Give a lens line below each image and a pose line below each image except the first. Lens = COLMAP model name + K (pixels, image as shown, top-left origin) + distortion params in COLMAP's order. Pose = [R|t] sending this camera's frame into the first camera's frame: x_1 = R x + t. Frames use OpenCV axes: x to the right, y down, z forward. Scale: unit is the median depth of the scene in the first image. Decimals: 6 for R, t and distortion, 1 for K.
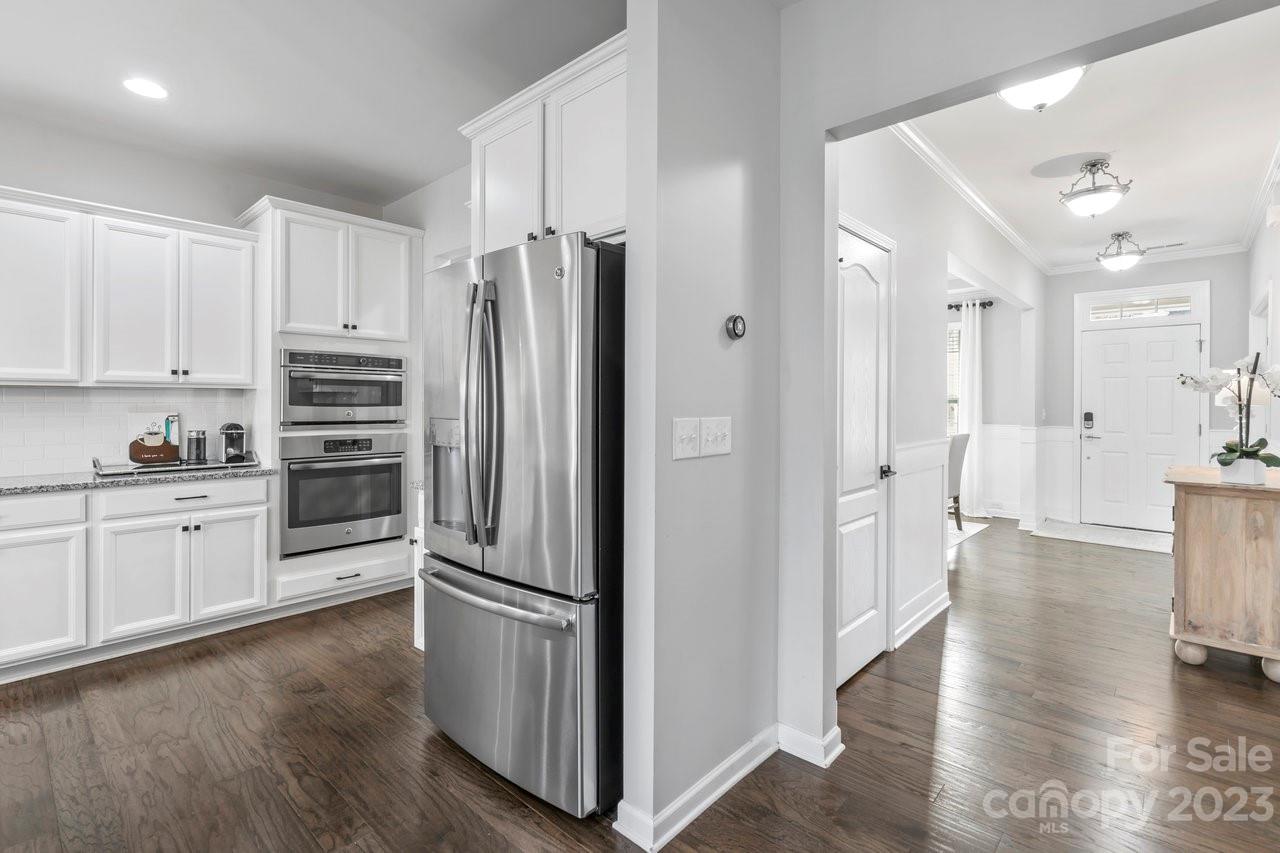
lens RADIAL K [[595.6, 0, 640.4], [0, 595.6, 406.5], [0, 0, 1]] dist [0.000956, 0.000248]
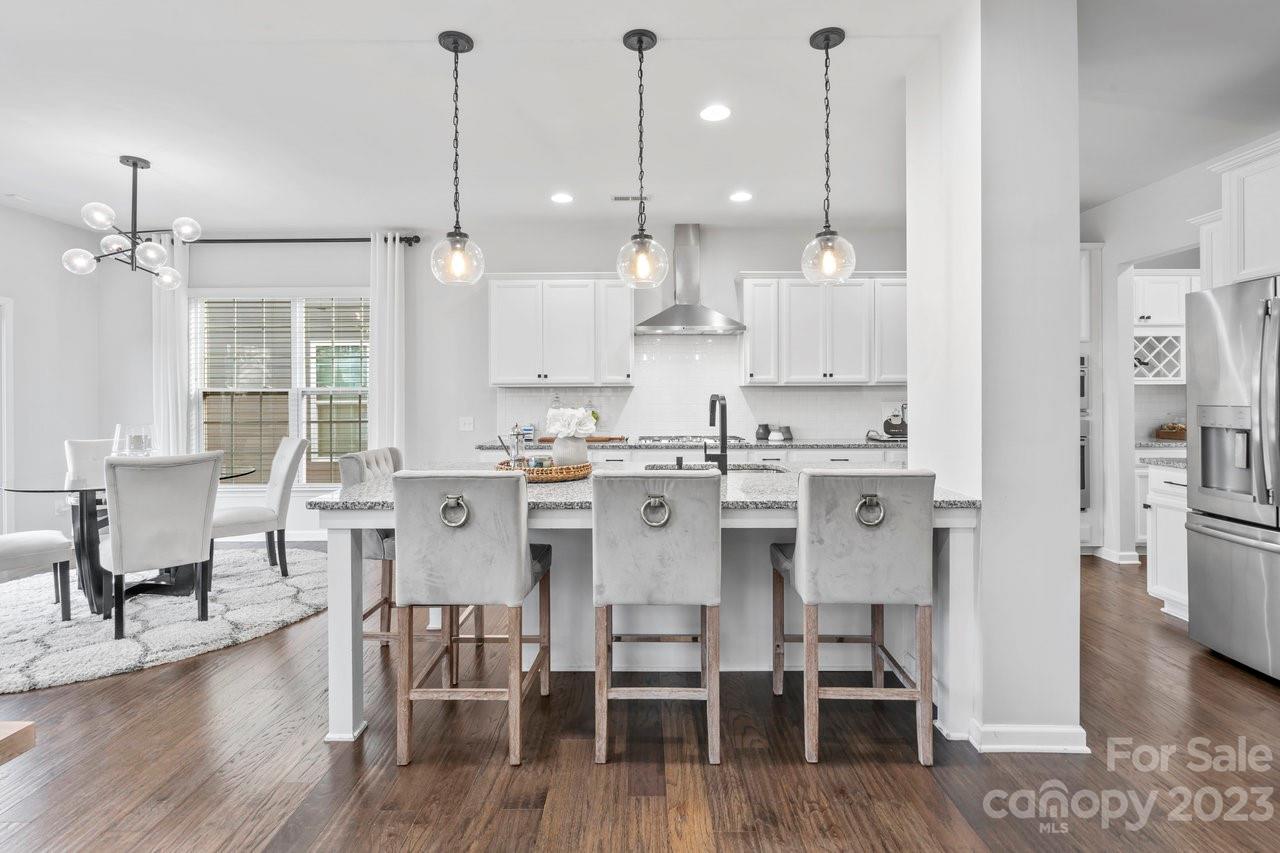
lens RADIAL K [[596.3, 0, 633.0], [0, 596.3, 394.2], [0, 0, 1]] dist [-0.003667, 0.000821]
pose [[0.669308, -0.007300, -0.742949, -0.086594], [0.000787, 0.999958, -0.009116, 0.002609], [0.742985, 0.005517, 0.669286, -0.304172]]
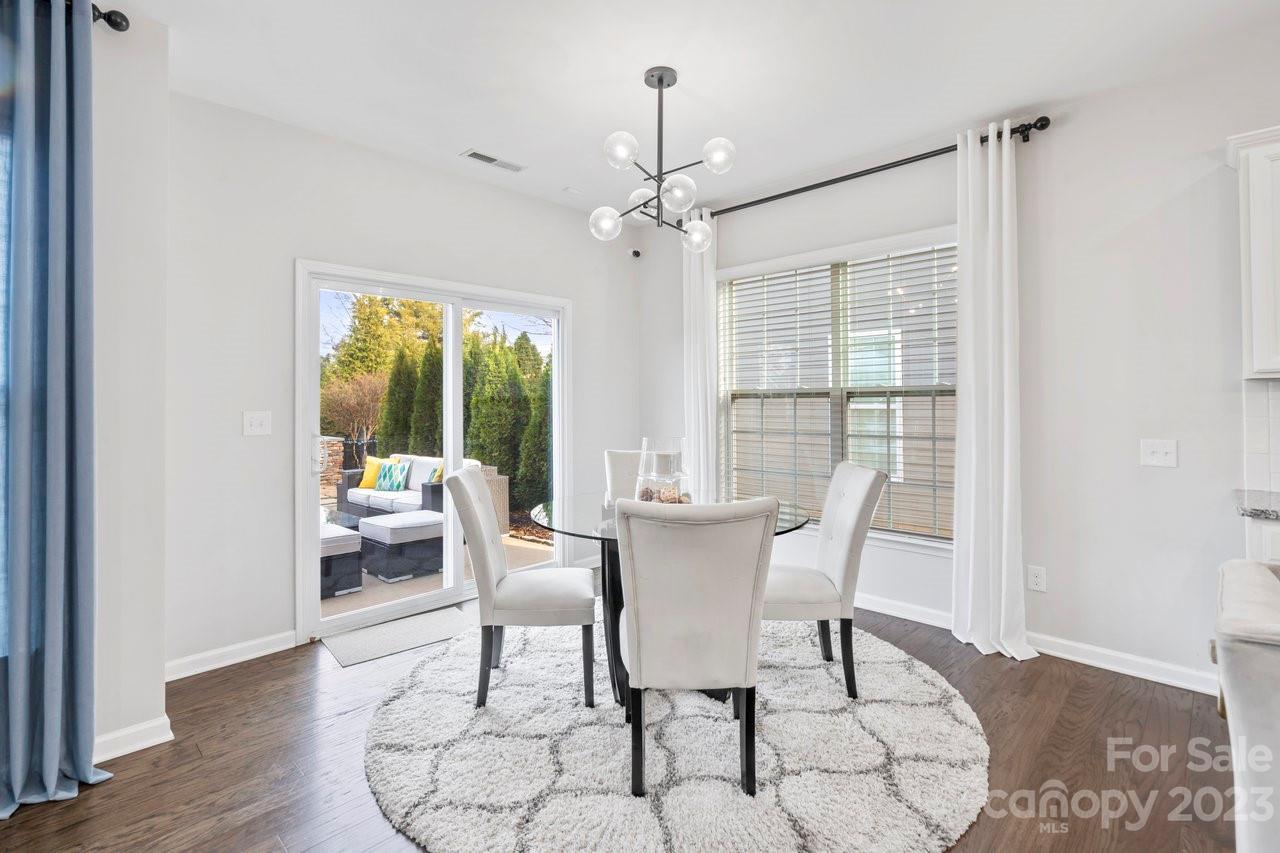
lens RADIAL K [[605.1, 0, 641.1], [0, 605.1, 387.2], [0, 0, 1]] dist [-0.001067, -0.000292]
pose [[-0.022856, -0.024159, -0.999447, -0.453018], [-0.003046, 0.999705, -0.024096, 0.000096], [0.999734, 0.002494, -0.022923, -0.279049]]
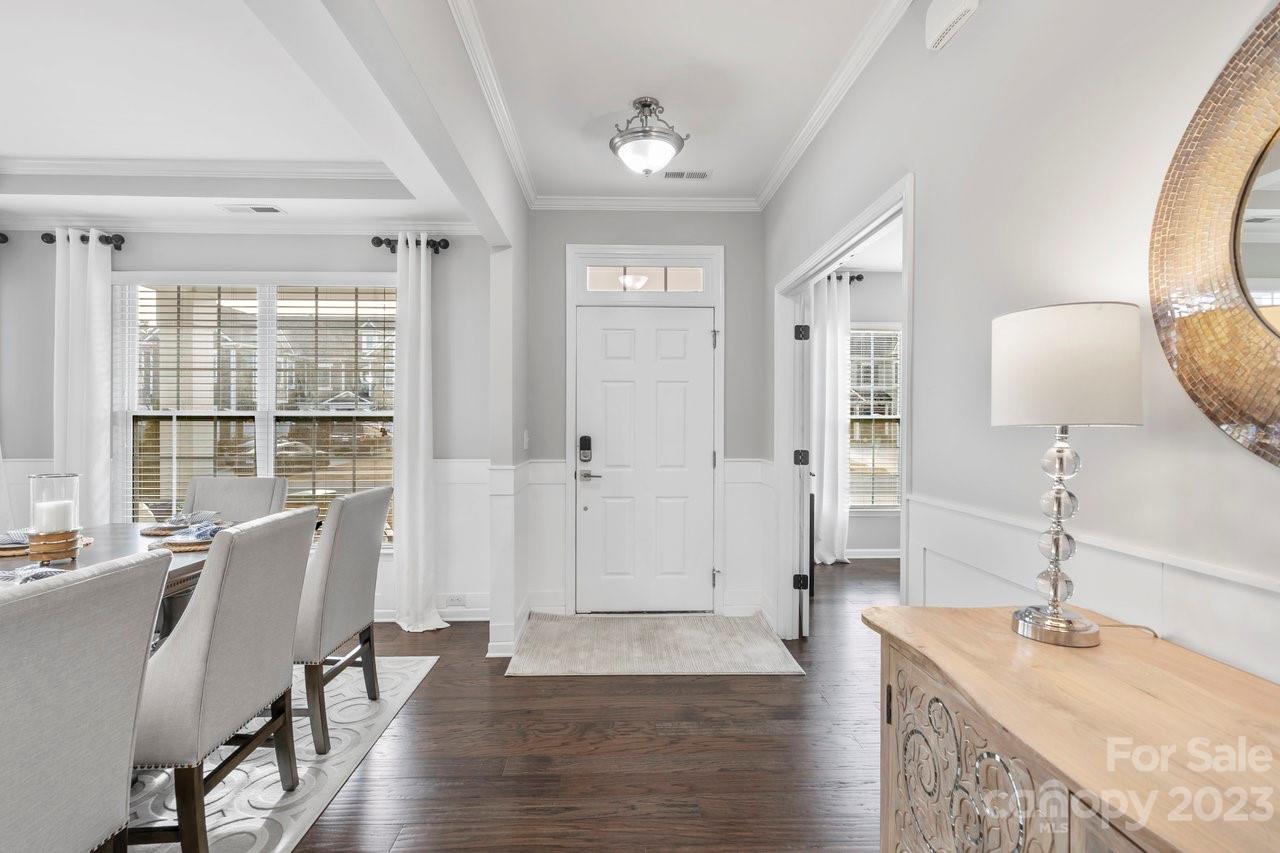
lens RADIAL K [[595.6, 0, 640.4], [0, 595.6, 406.5], [0, 0, 1]] dist [0.000956, 0.000248]
pose [[0.706641, 0.017116, 0.707366, 0.390645], [0.008290, 0.999438, -0.032465, -0.000558], [-0.707524, 0.028805, 0.706102, 0.577521]]
